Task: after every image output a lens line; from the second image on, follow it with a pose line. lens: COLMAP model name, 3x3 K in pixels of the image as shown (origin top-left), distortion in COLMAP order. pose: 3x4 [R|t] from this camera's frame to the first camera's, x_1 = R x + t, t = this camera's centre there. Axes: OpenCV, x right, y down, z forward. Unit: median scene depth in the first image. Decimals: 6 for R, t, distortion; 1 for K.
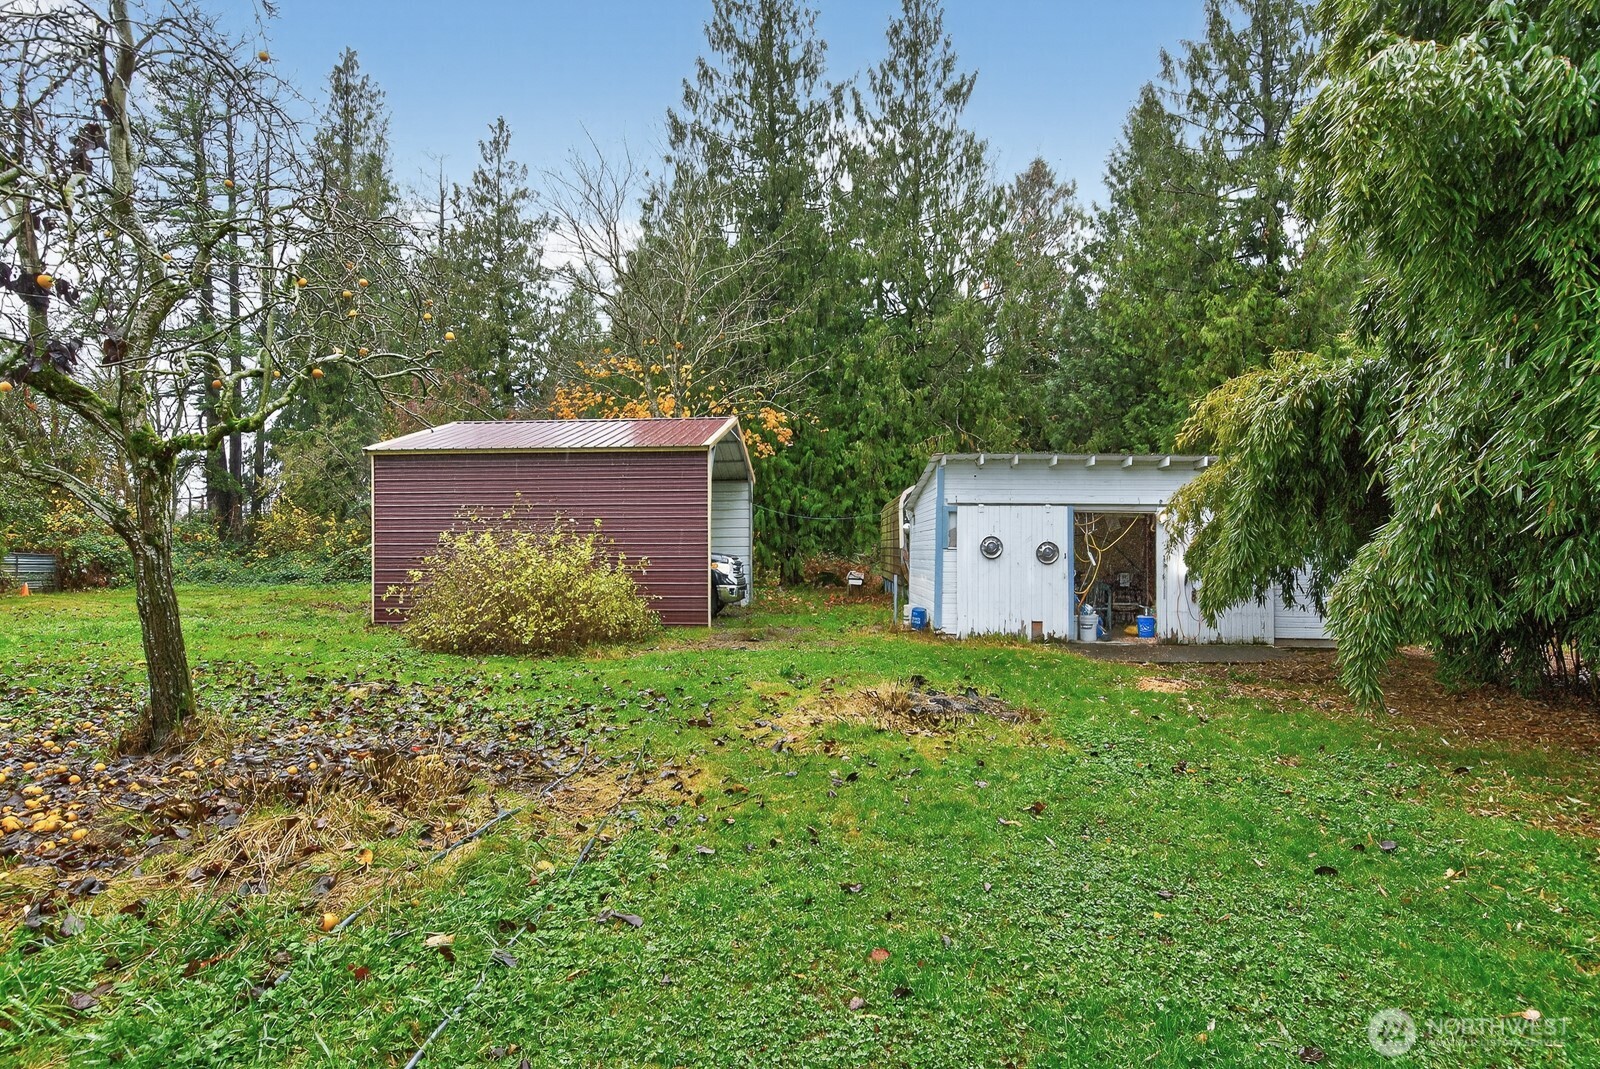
lens RADIAL K [[811.1, 0, 798.2], [0, 811.1, 539.9], [0, 0, 1]] dist [0.007193, 0.001233]
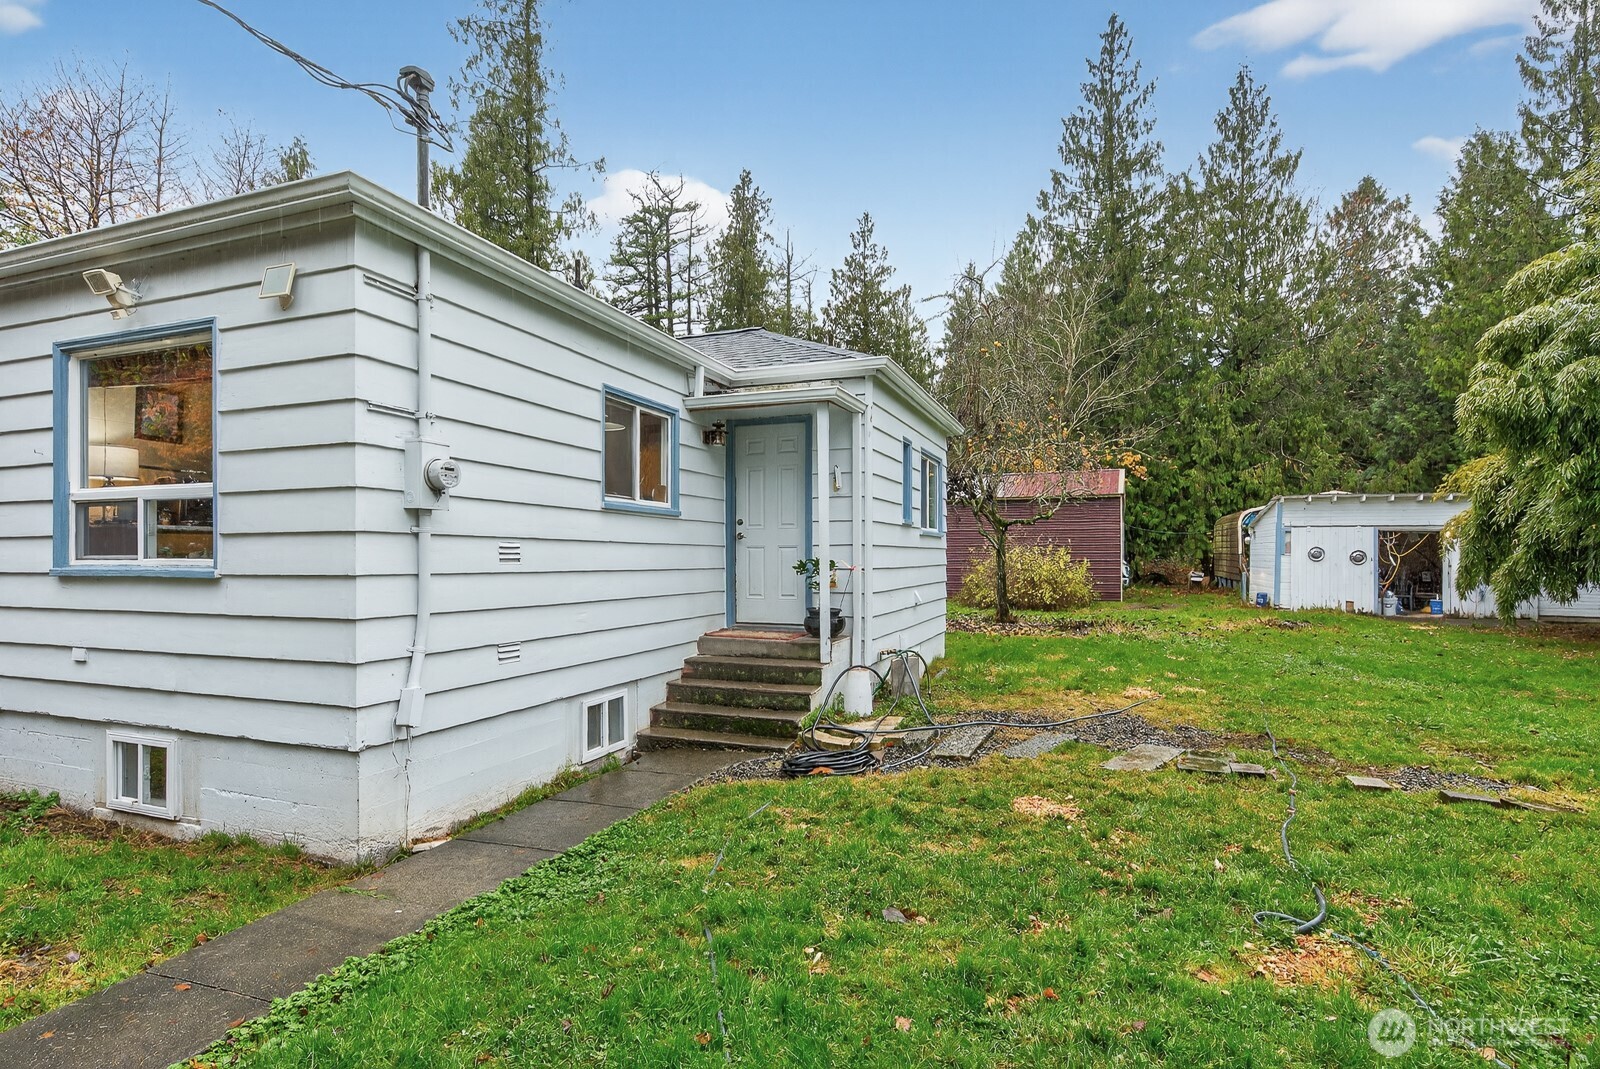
lens RADIAL K [[811.1, 0, 802.8], [0, 811.1, 560.3], [0, 0, 1]] dist [0.007193, 0.001233]
pose [[0.948186, 0.000276, -0.317715, -0.099029], [0.005899, 0.999812, 0.018473, -0.006501], [0.317661, -0.019390, 0.948006, -0.391998]]
